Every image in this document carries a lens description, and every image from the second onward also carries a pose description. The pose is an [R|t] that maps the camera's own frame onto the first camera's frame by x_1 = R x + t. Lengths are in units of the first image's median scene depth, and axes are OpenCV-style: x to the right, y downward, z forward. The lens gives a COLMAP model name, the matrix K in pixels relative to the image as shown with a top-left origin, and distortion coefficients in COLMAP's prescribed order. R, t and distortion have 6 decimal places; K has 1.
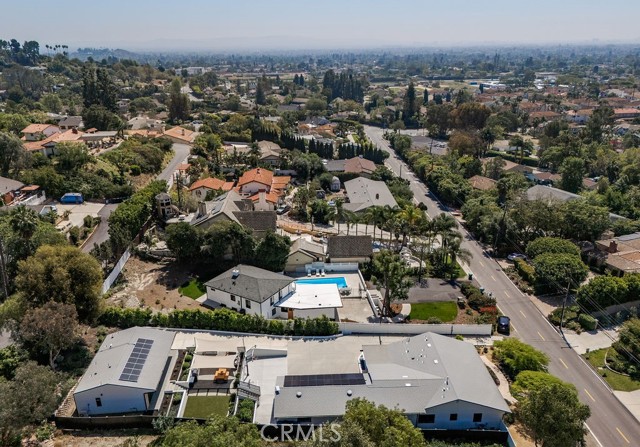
lens RADIAL K [[468.8, 0, 320.0], [0, 468.8, 223.5], [0, 0, 1]] dist [0.046064, -0.000456]
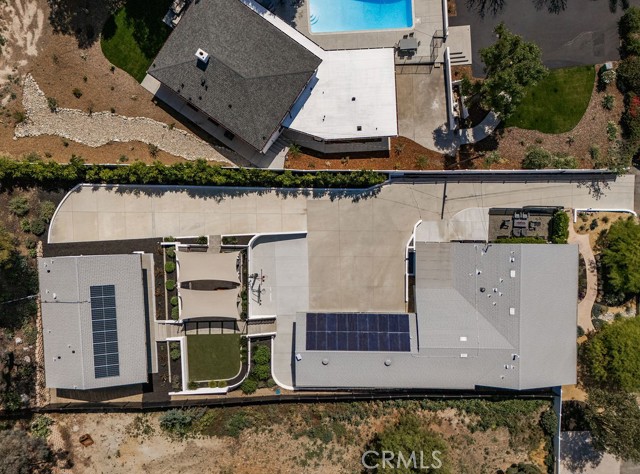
lens RADIAL K [[481.7, 0, 320.0], [0, 481.7, 237.0], [0, 0, 1]] dist [0.031772, -0.005316]
pose [[0.999240, 0.037502, 0.010659, -0.050646], [-0.022227, 0.323347, 0.946020, -0.352533], [0.032031, -0.945537, 0.323934, 0.673019]]
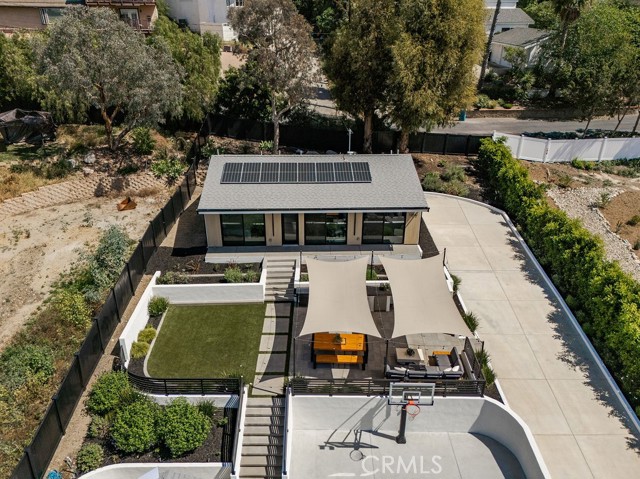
lens RADIAL K [[485.5, 0, 320.0], [0, 485.5, 239.5], [0, 0, 1]] dist [0.038380, -0.002040]
pose [[-0.041019, 0.445189, -0.894497, 0.044795], [-0.354652, 0.830469, 0.429585, 0.096580], [0.934098, 0.334856, 0.123822, 0.729694]]
